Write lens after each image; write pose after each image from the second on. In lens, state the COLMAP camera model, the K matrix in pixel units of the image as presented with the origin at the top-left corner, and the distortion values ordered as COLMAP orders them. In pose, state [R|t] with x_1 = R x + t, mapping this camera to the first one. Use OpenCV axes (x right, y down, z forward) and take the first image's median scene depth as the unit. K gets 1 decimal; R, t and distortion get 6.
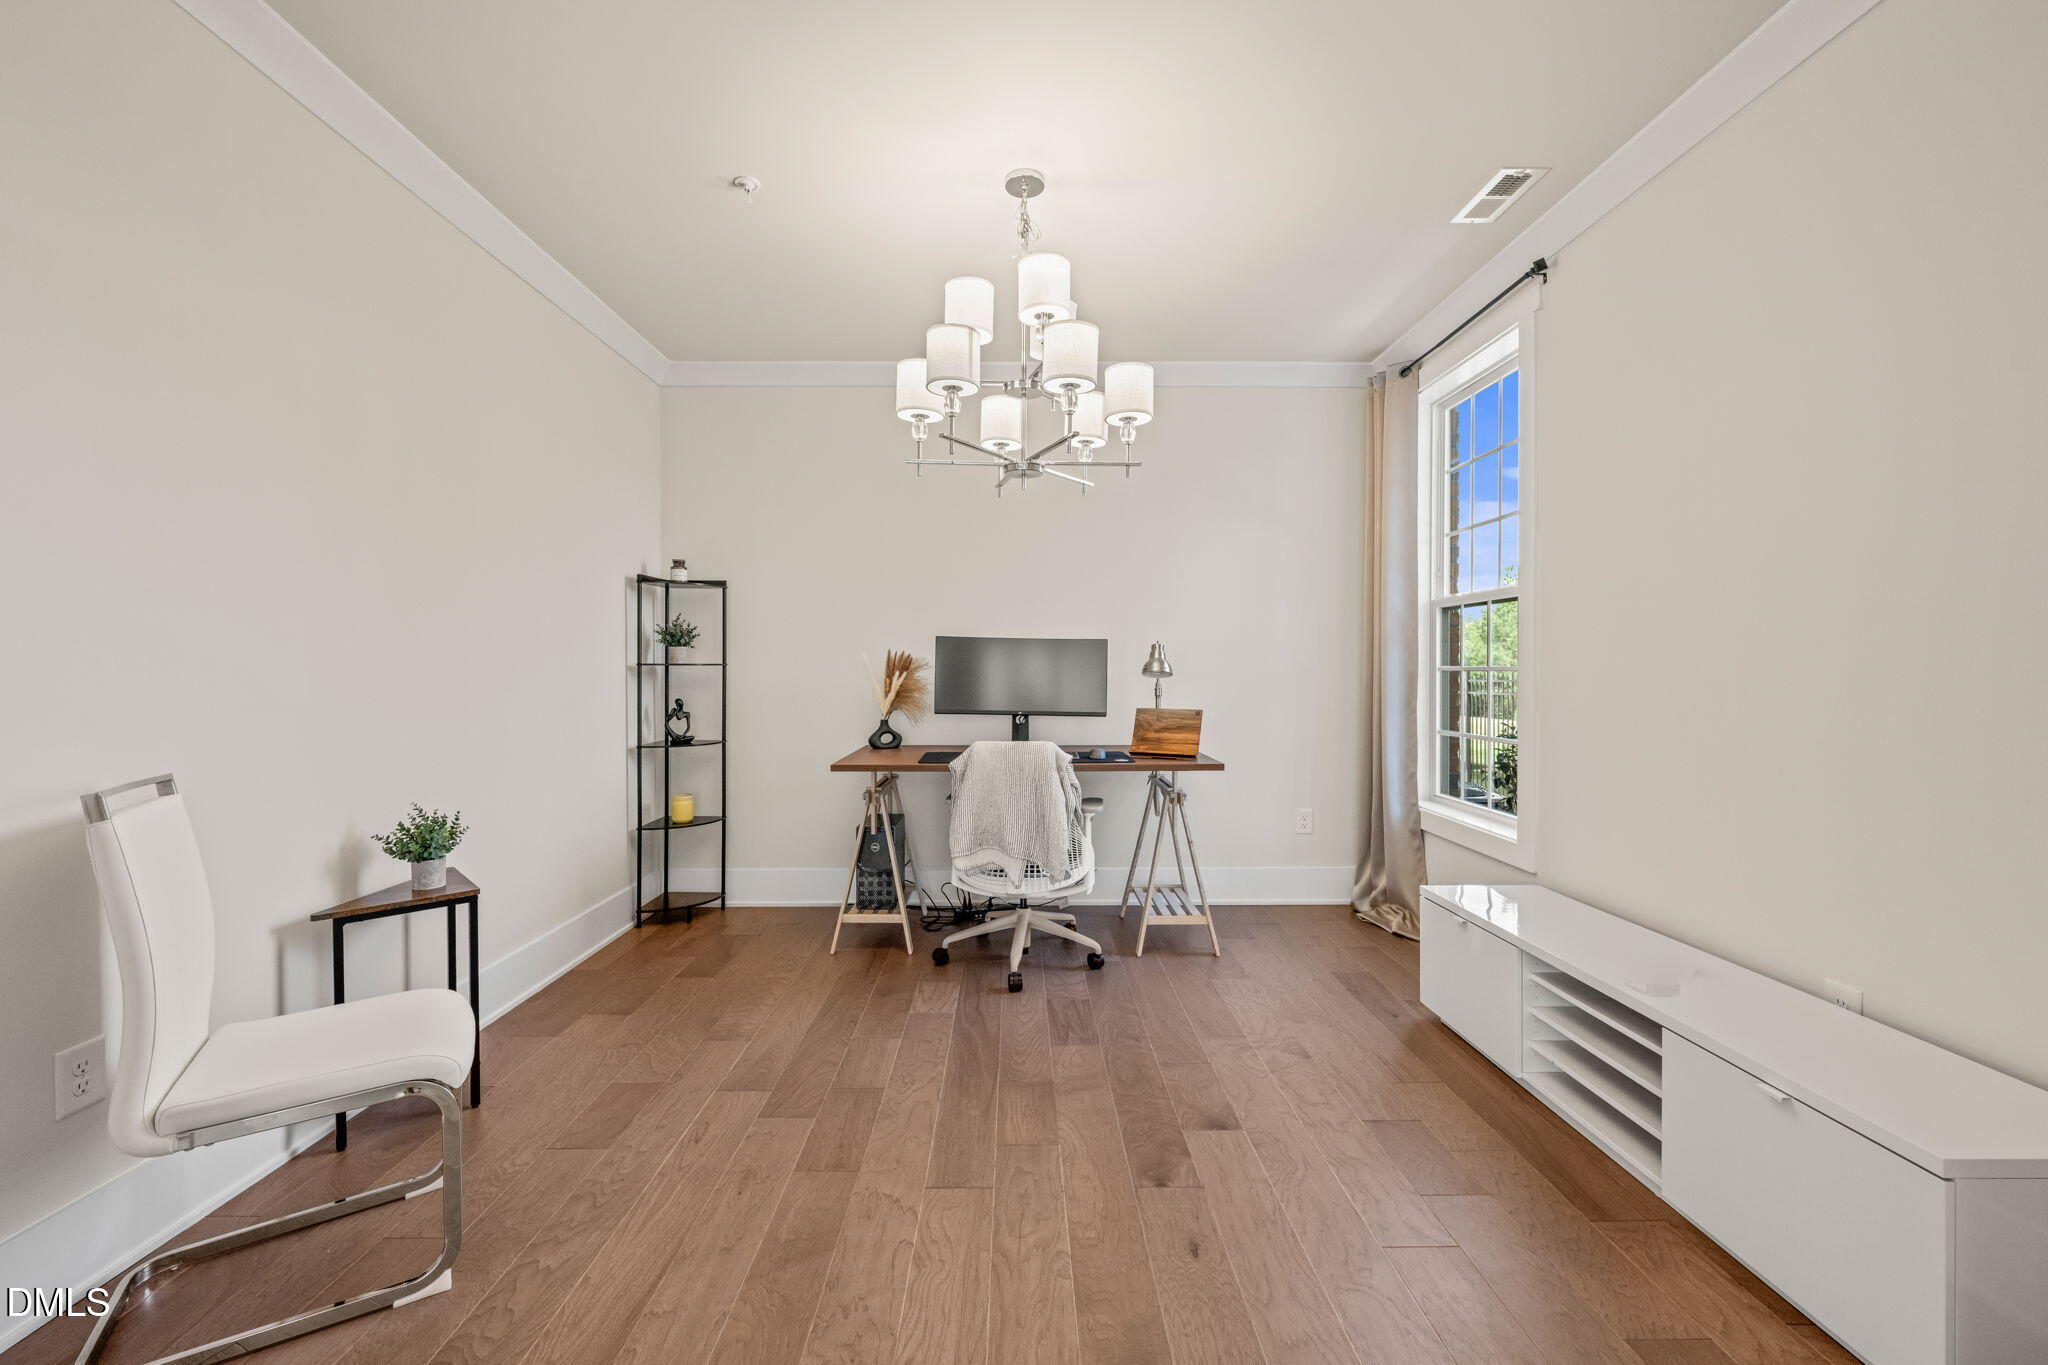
lens RADIAL K [[815.3, 0, 1022.2], [0, 815.3, 677.2], [0, 0, 1]] dist [0.000836, -0.000654]
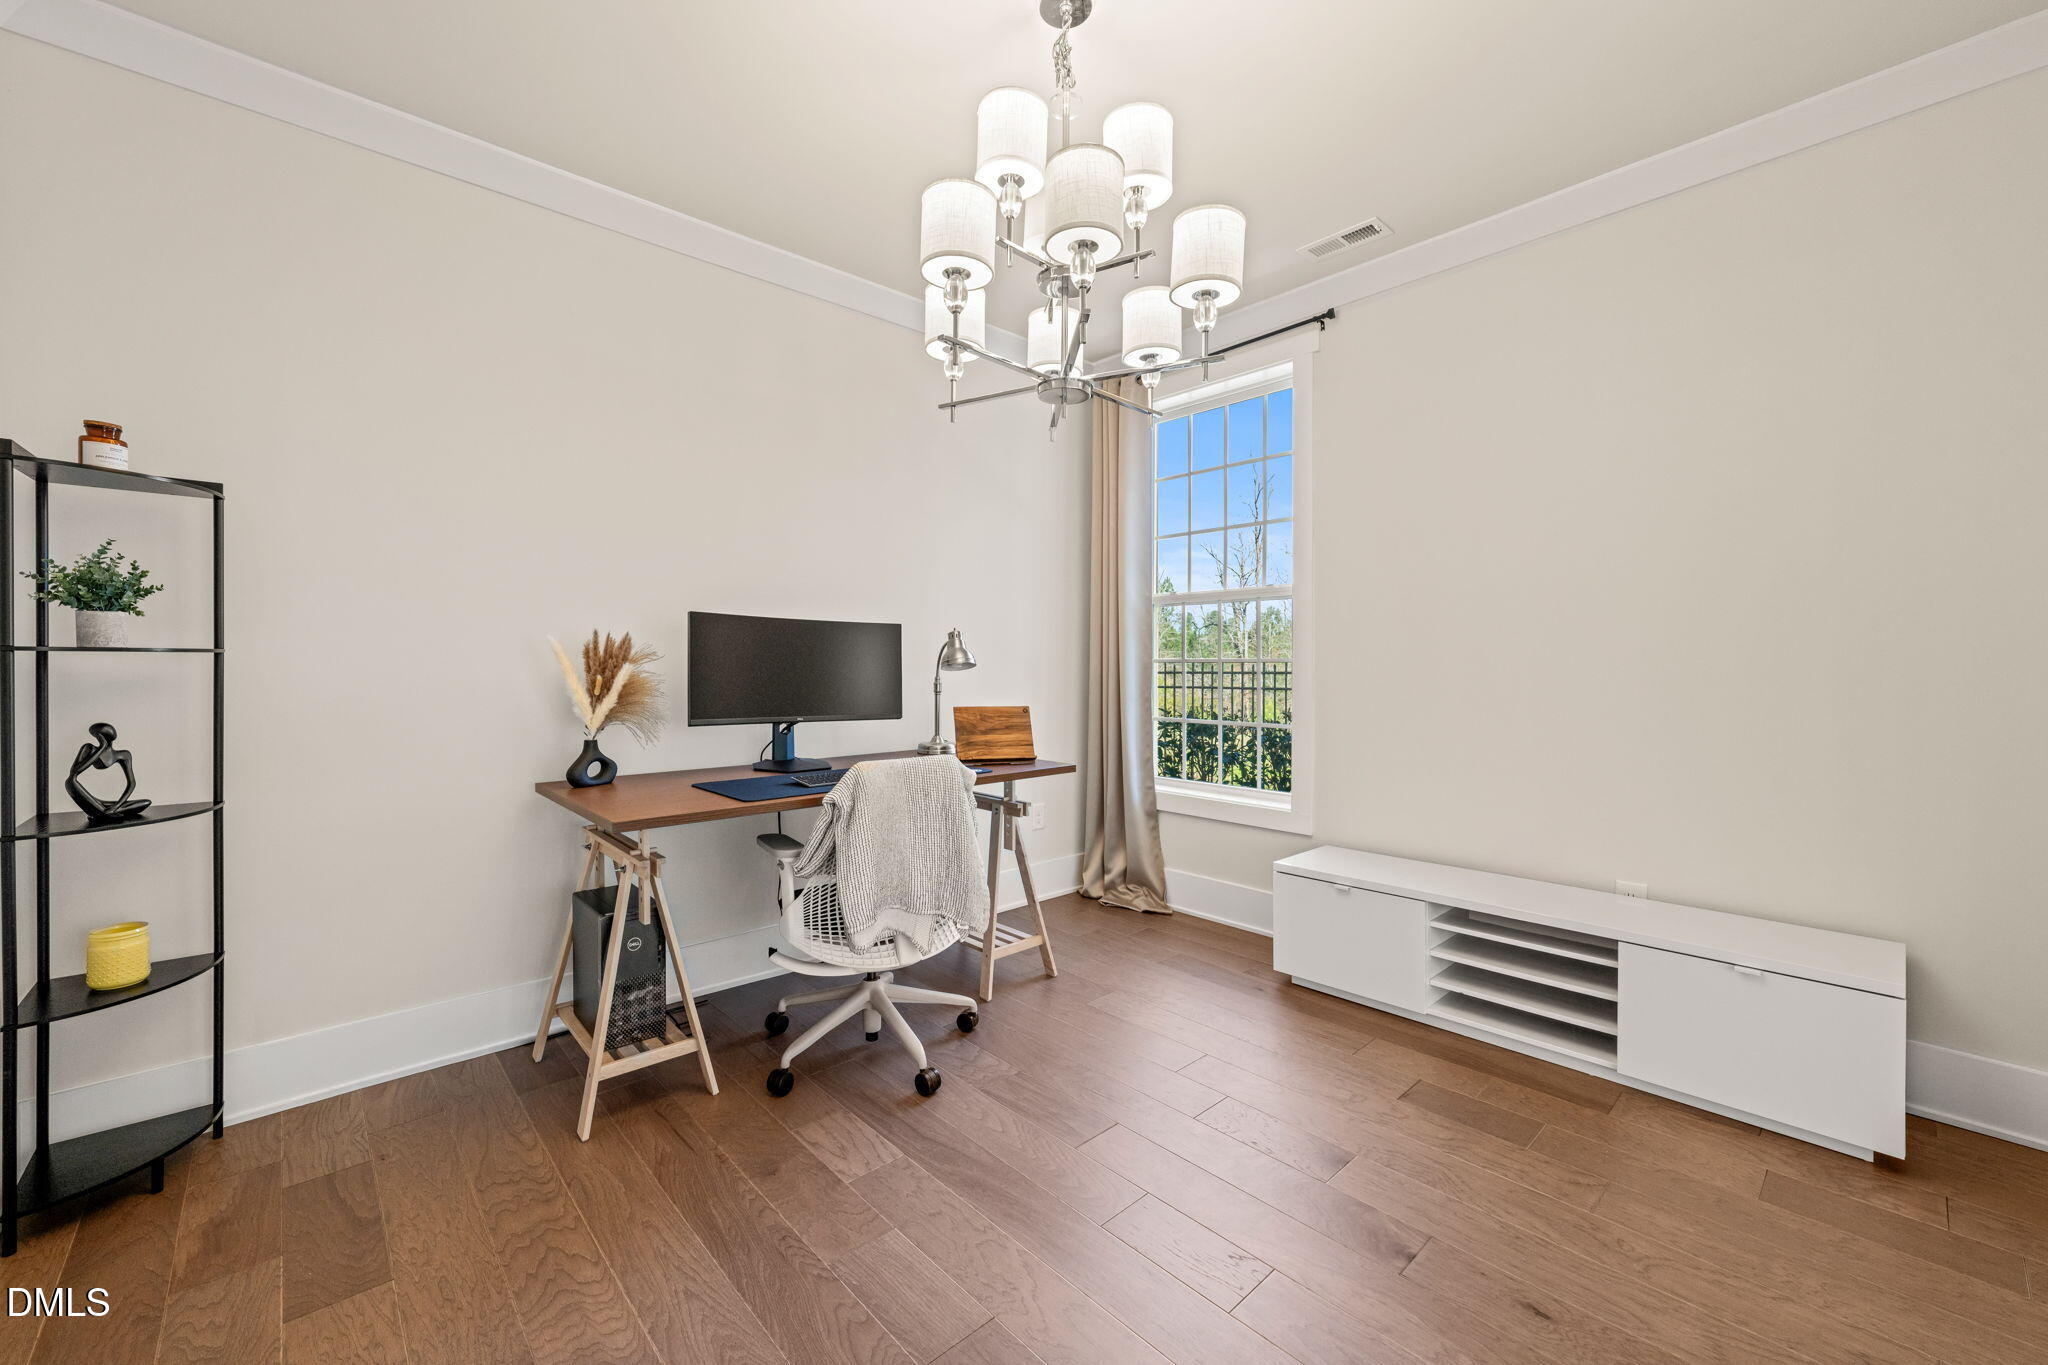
lens RADIAL K [[815.3, 0, 1022.5], [0, 815.3, 676.7], [0, 0, 1]] dist [0.000836, -0.000654]
pose [[0.745104, -0.012627, 0.666828, -0.359340], [0.003250, 0.999878, 0.015303, -0.006027], [-0.666940, -0.009235, 0.745054, 0.321917]]
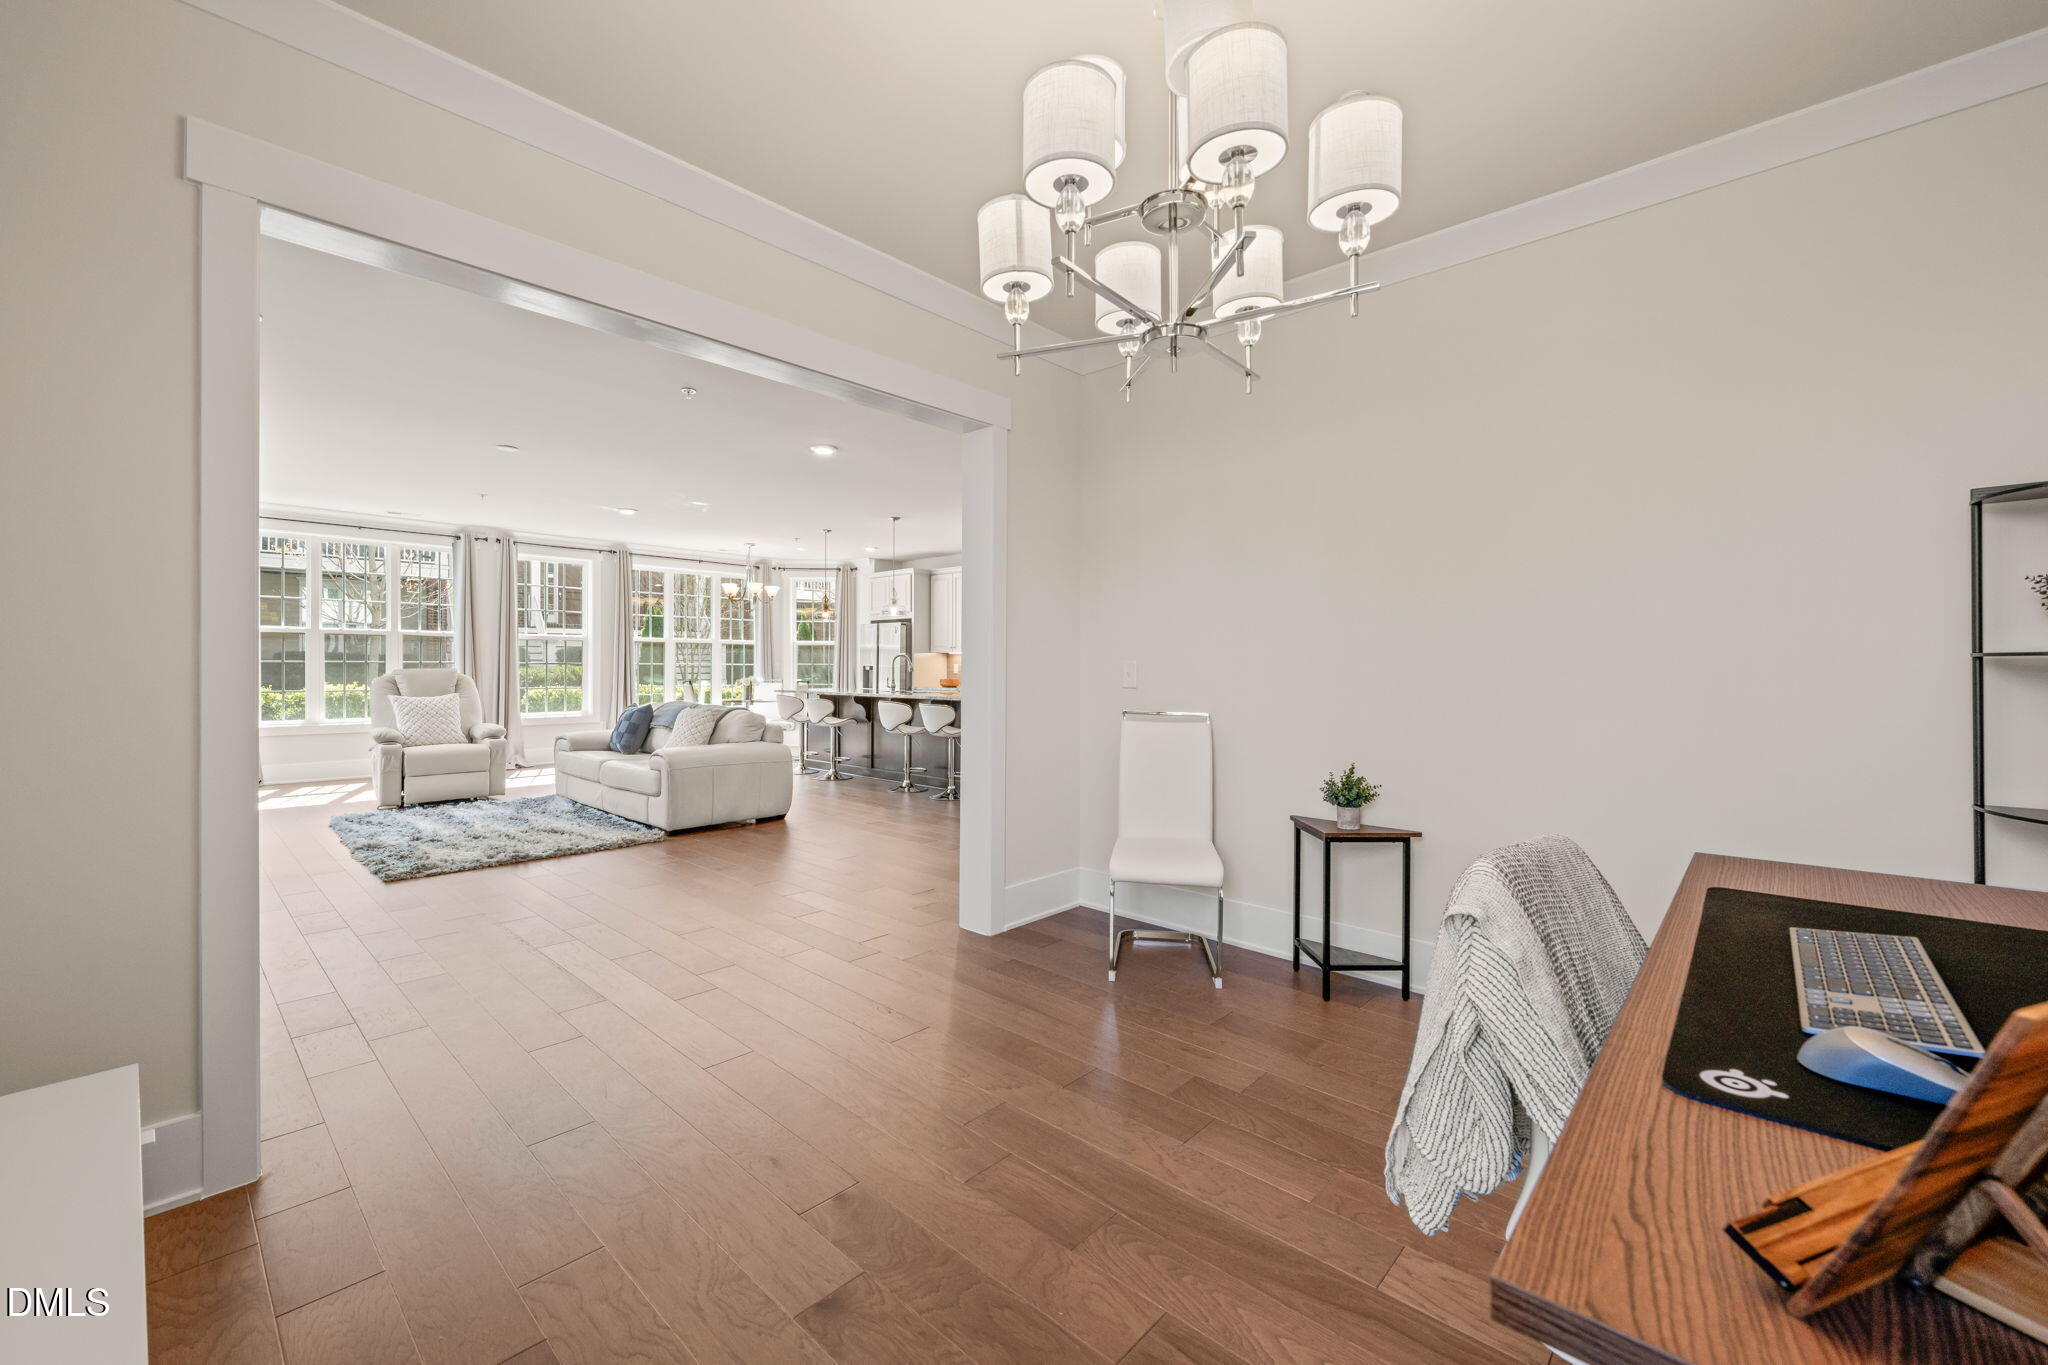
lens RADIAL K [[815.3, 0, 1037.1], [0, 815.3, 675.6], [0, 0, 1]] dist [0.000836, -0.000654]
pose [[-0.676577, 0.003639, -0.736363, 0.366907], [-0.007007, 0.999911, 0.011380, -0.006032], [0.736338, 0.012859, -0.676491, 0.921854]]
